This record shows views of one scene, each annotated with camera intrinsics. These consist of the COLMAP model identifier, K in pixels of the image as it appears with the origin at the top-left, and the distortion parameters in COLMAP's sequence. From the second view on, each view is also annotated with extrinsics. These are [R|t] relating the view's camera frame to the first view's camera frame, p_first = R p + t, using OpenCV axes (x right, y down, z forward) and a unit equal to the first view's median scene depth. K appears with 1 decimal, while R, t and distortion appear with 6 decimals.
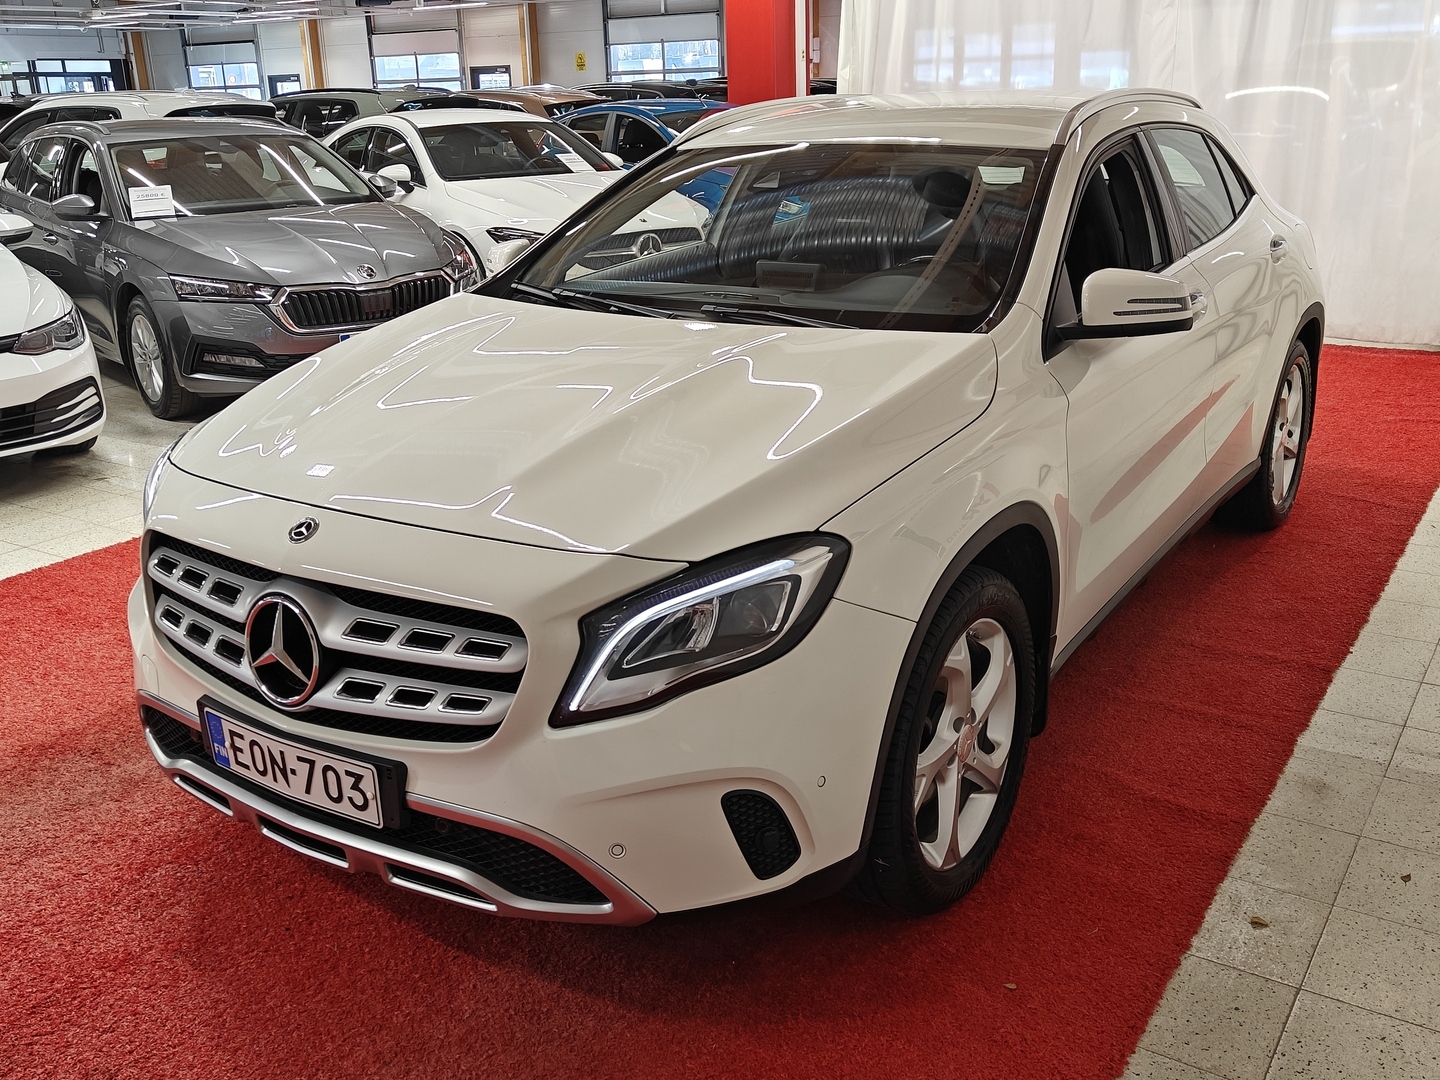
lens RADIAL K [[1410.3, 0, 720.0], [0, 1410.3, 540.0], [0, 0, 1]] dist [0.008952, -0.017682]
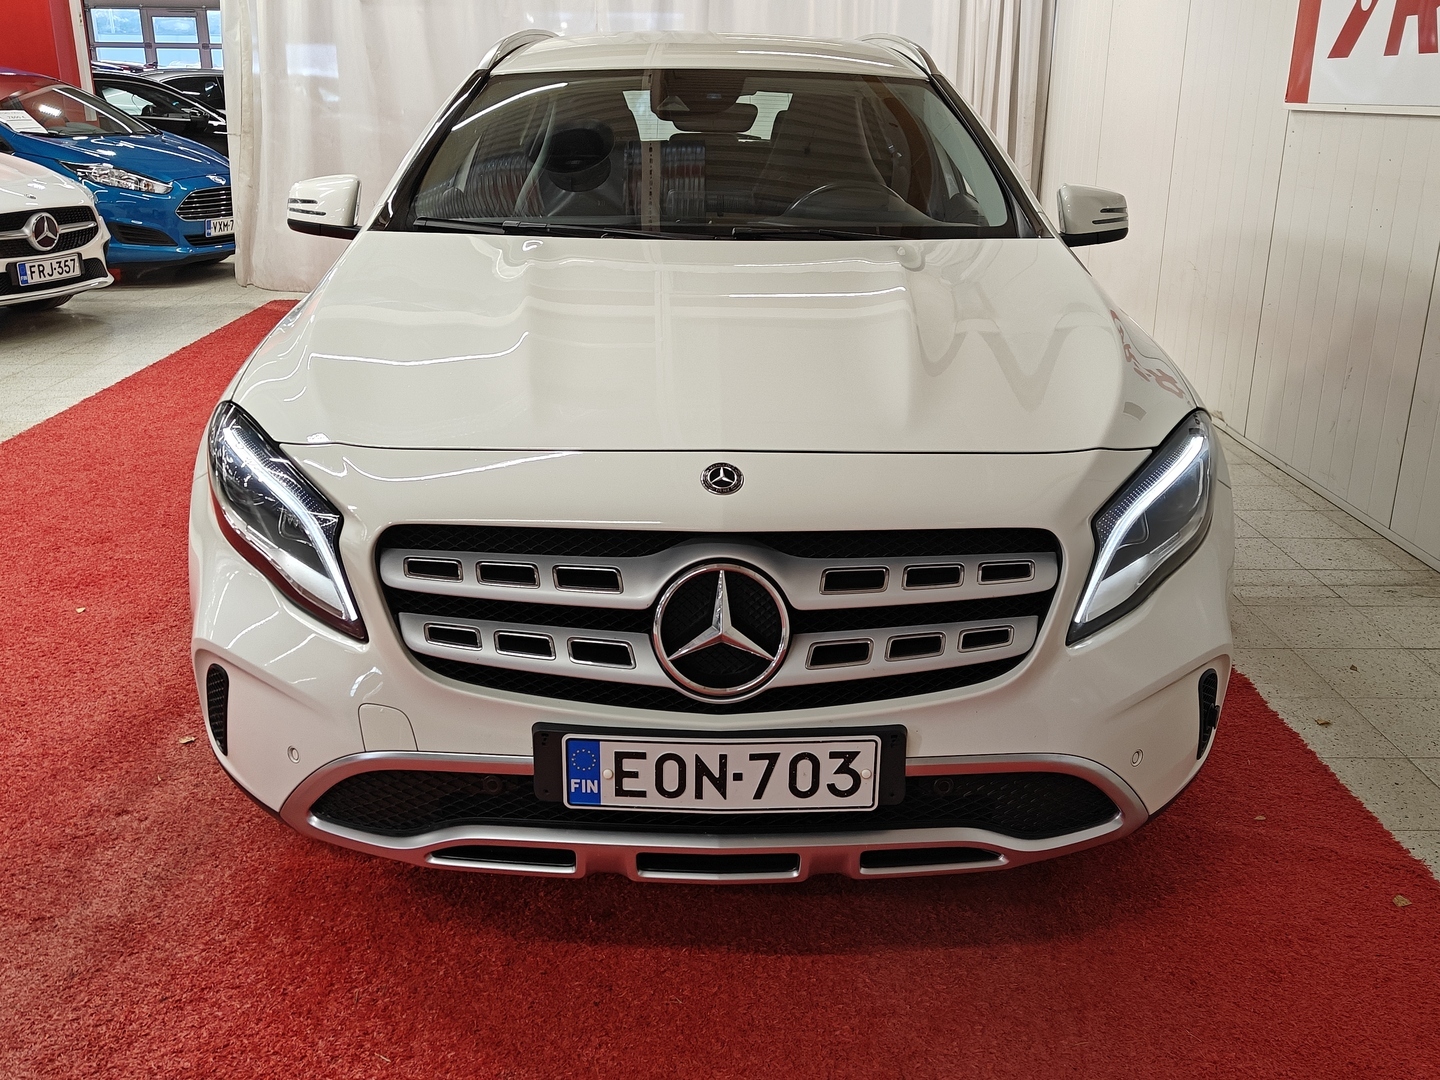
lens RADIAL K [[1410.3, 0, 720.0], [0, 1410.3, 540.0], [0, 0, 1]] dist [0.008952, -0.017682]
pose [[0.814771, -0.144553, 0.561474, -0.771330], [0.146973, 0.988284, 0.041161, -0.006033], [-0.560846, 0.048985, 0.826470, 0.336678]]
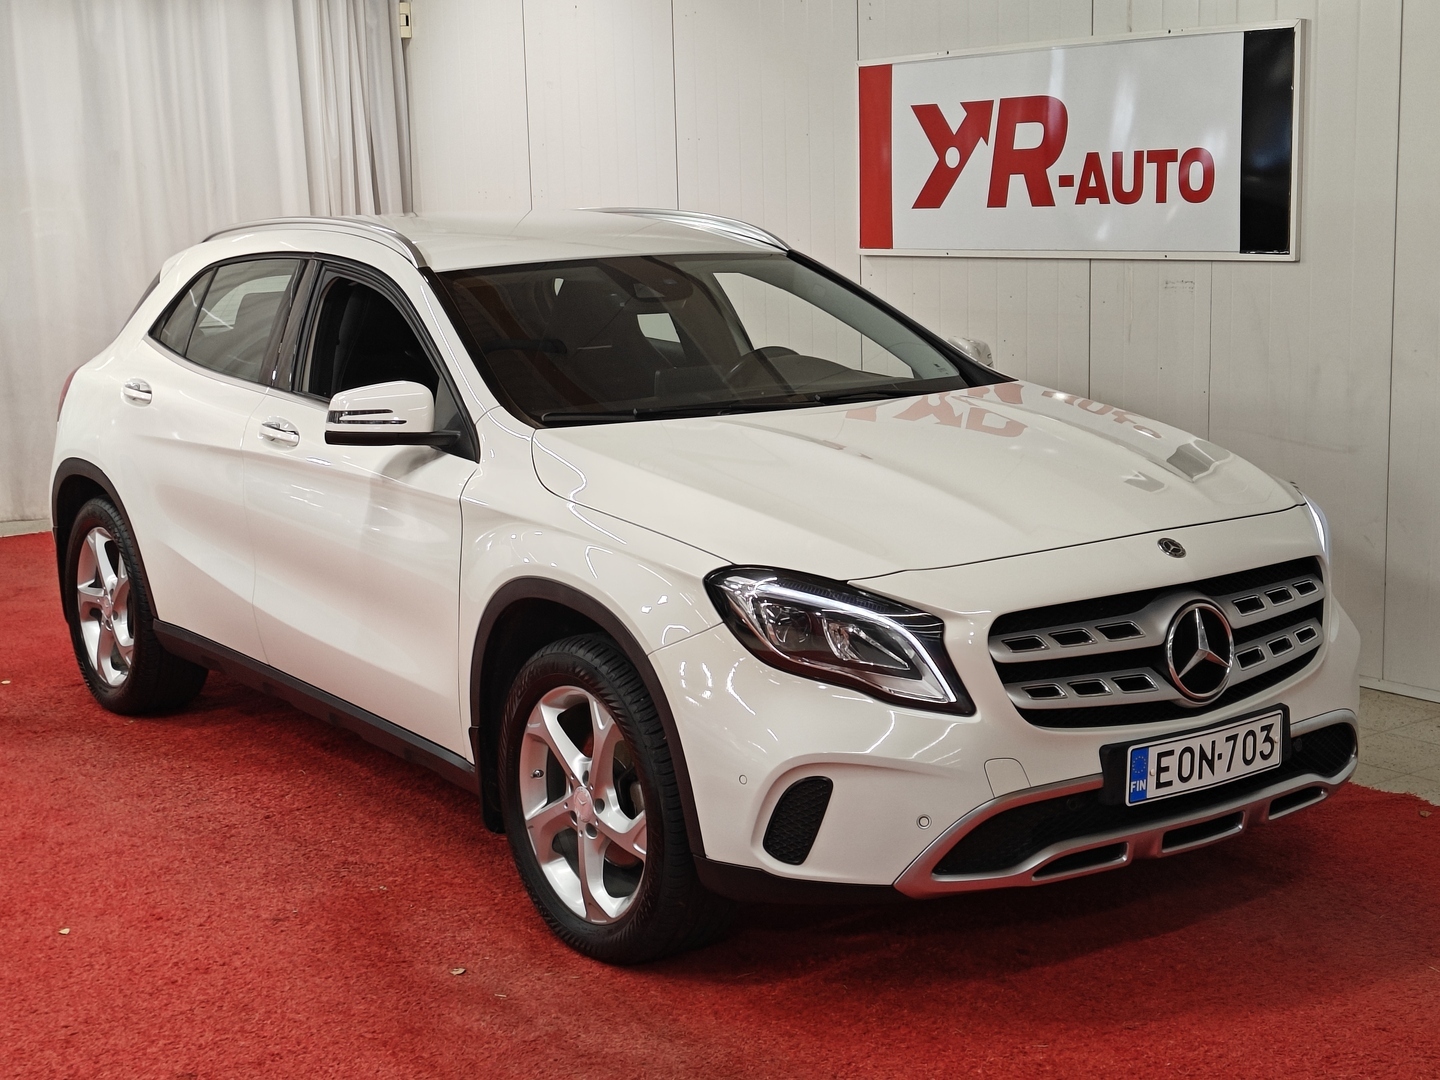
lens RADIAL K [[2143.9, 0, 720.0], [0, 2143.9, 540.0], [0, 0, 1]] dist [-0.005455, -0.057678]
pose [[0.339070, -0.136628, 0.930787, -2.083745], [0.308976, 0.950687, 0.026994, -0.177612], [-0.888575, 0.278438, 0.364565, 0.701367]]
